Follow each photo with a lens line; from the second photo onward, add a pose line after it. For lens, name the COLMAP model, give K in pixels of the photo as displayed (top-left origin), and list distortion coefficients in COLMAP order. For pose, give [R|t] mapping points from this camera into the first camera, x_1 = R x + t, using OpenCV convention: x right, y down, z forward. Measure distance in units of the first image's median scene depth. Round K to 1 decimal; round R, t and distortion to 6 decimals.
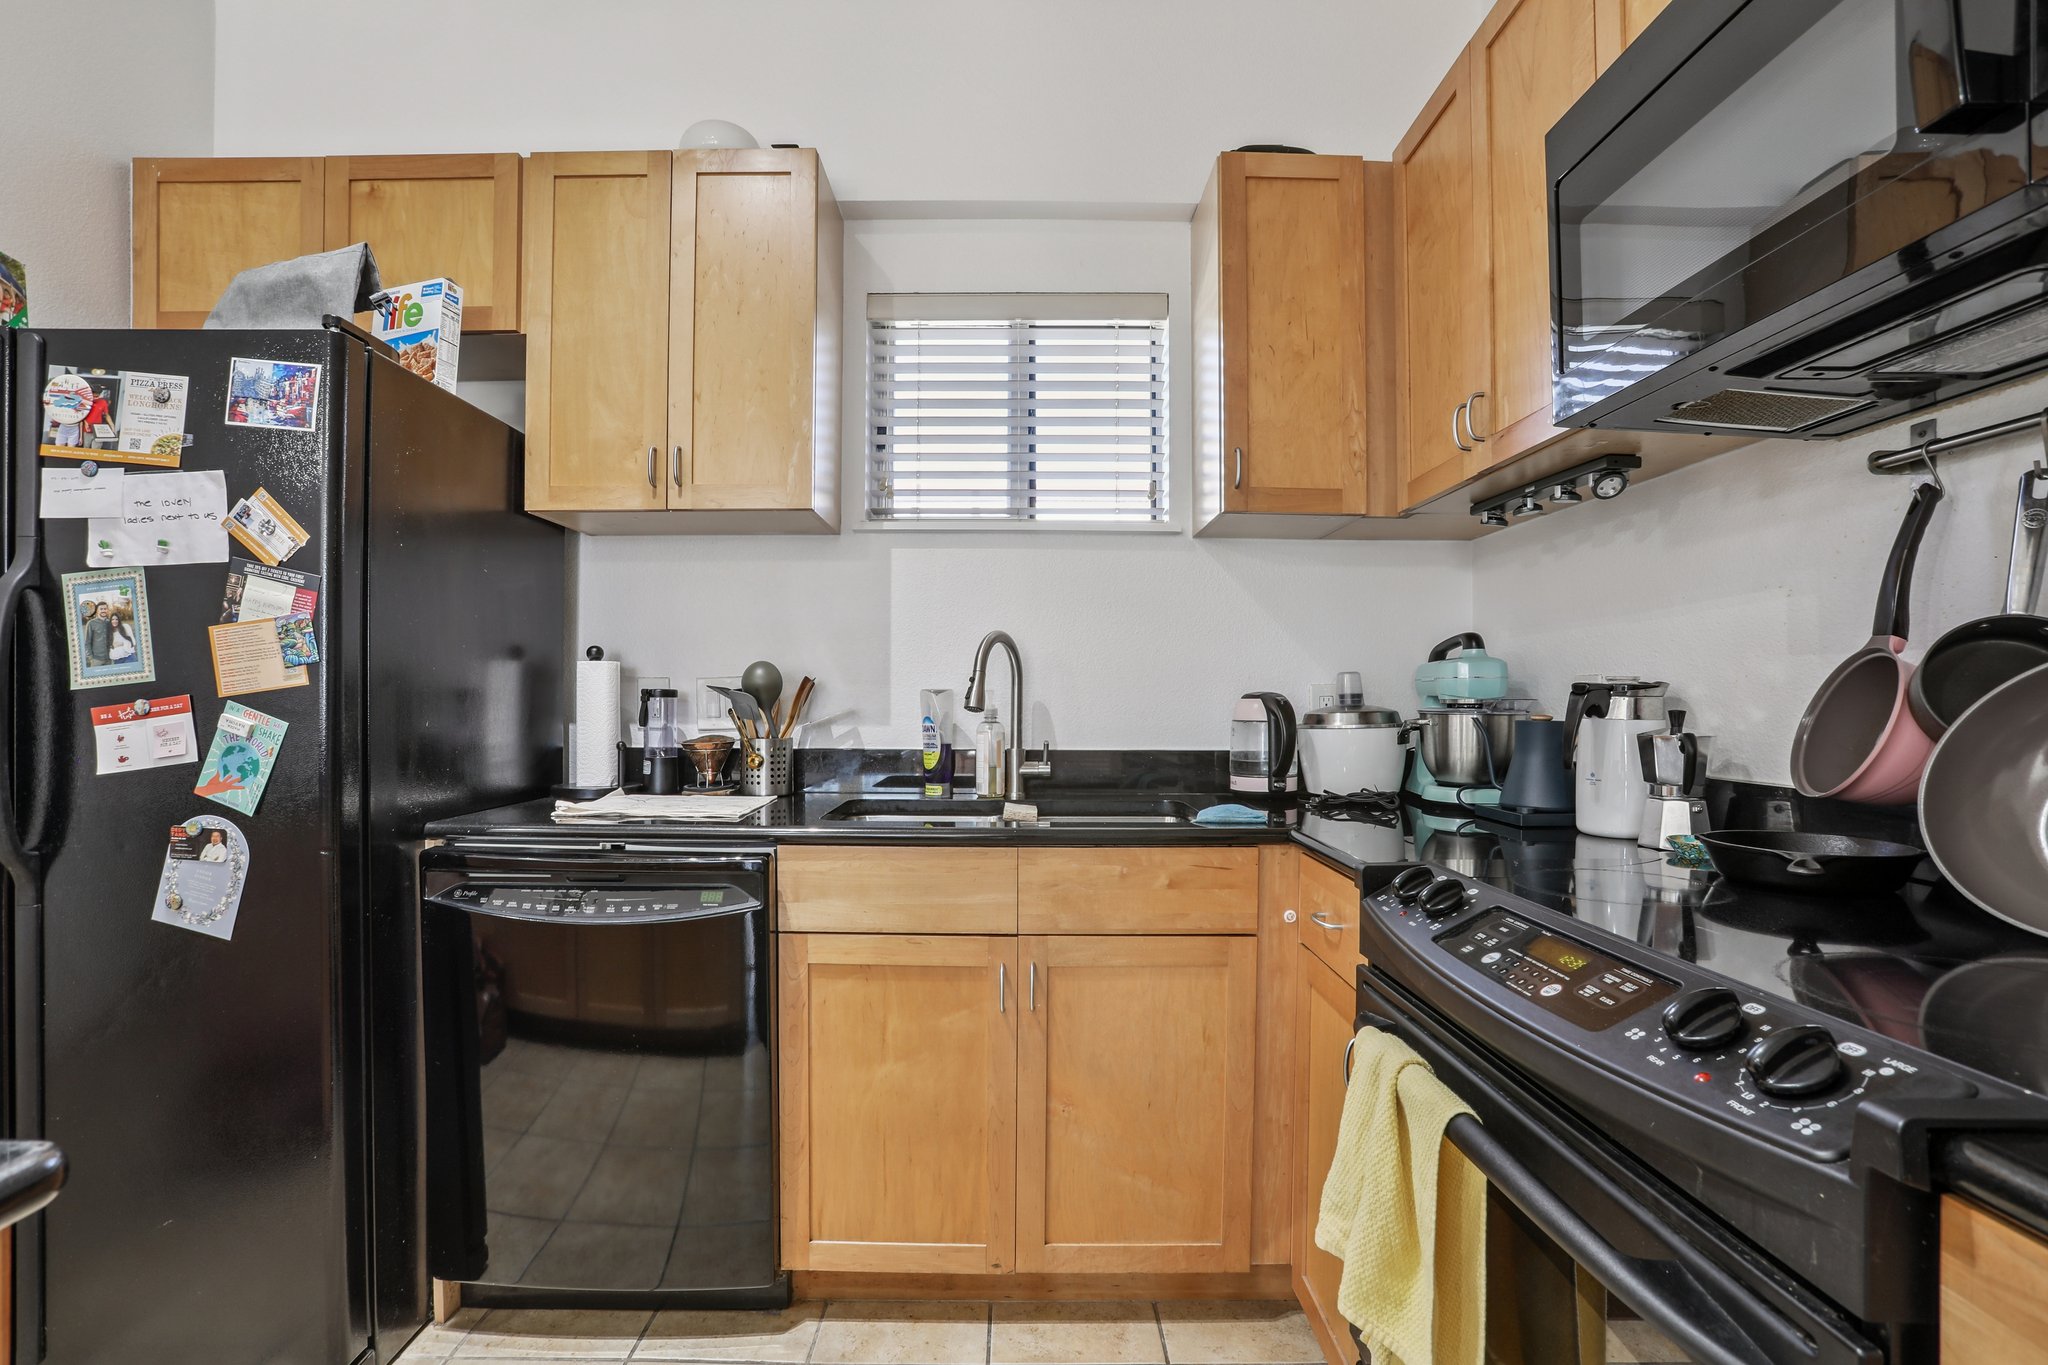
lens RADIAL K [[951.4, 0, 1022.2], [0, 951.4, 700.1], [0, 0, 1]] dist [-0.011994, 0.001037]
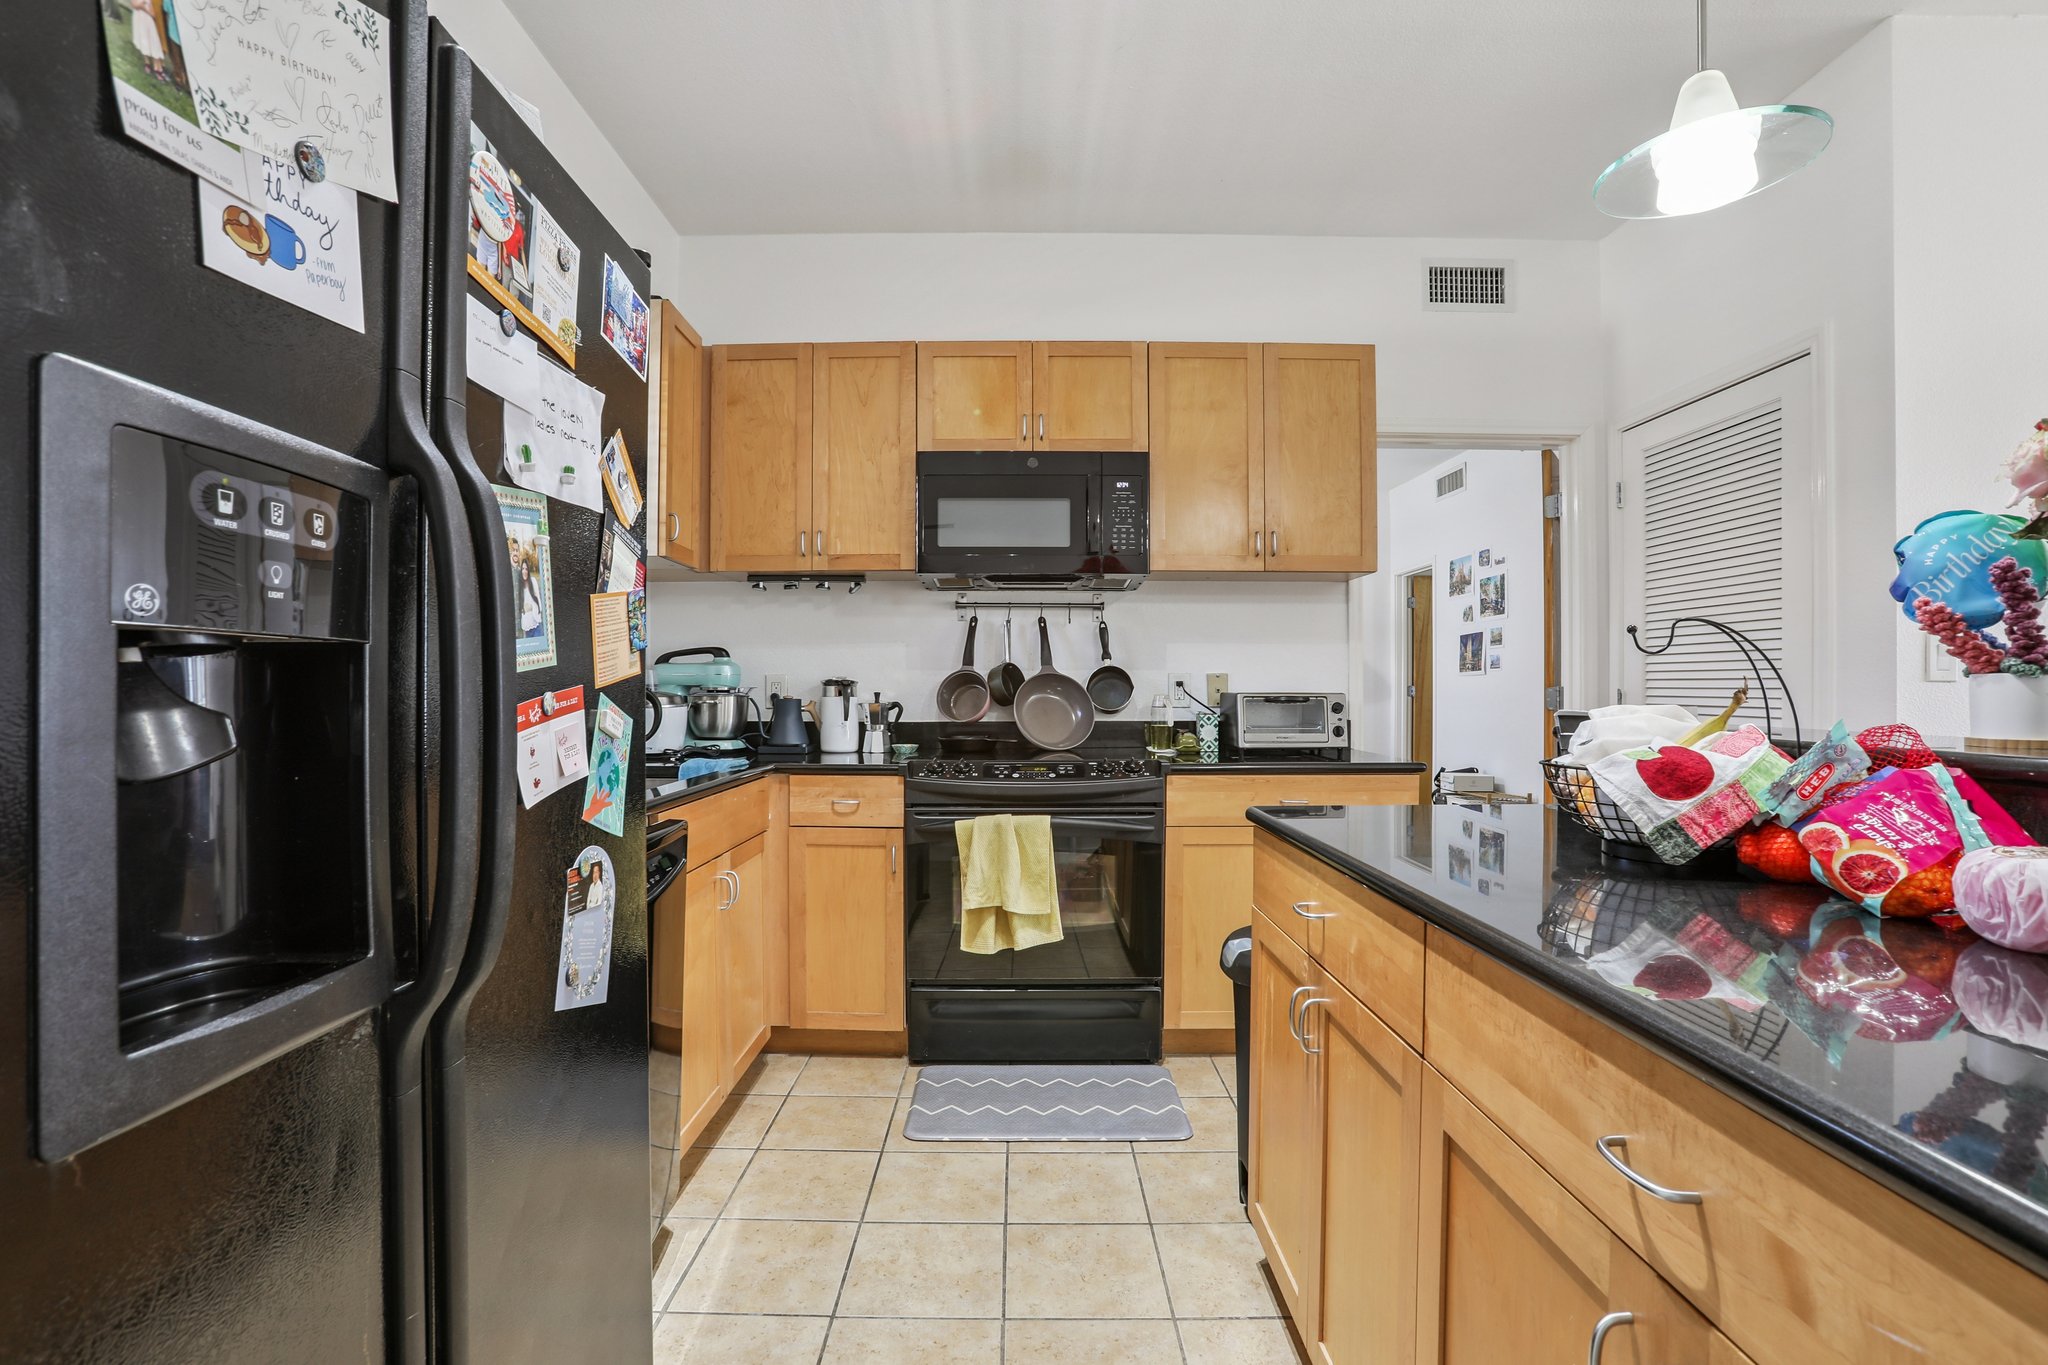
lens RADIAL K [[951.4, 0, 1021.5], [0, 951.4, 682.9], [0, 0, 1]] dist [-0.011994, 0.001037]
pose [[-0.001536, 0.003094, 0.999994, -1.621277], [0.003849, 0.999988, -0.003089, -0.003689], [-0.999991, 0.003844, -0.001548, 0.659718]]
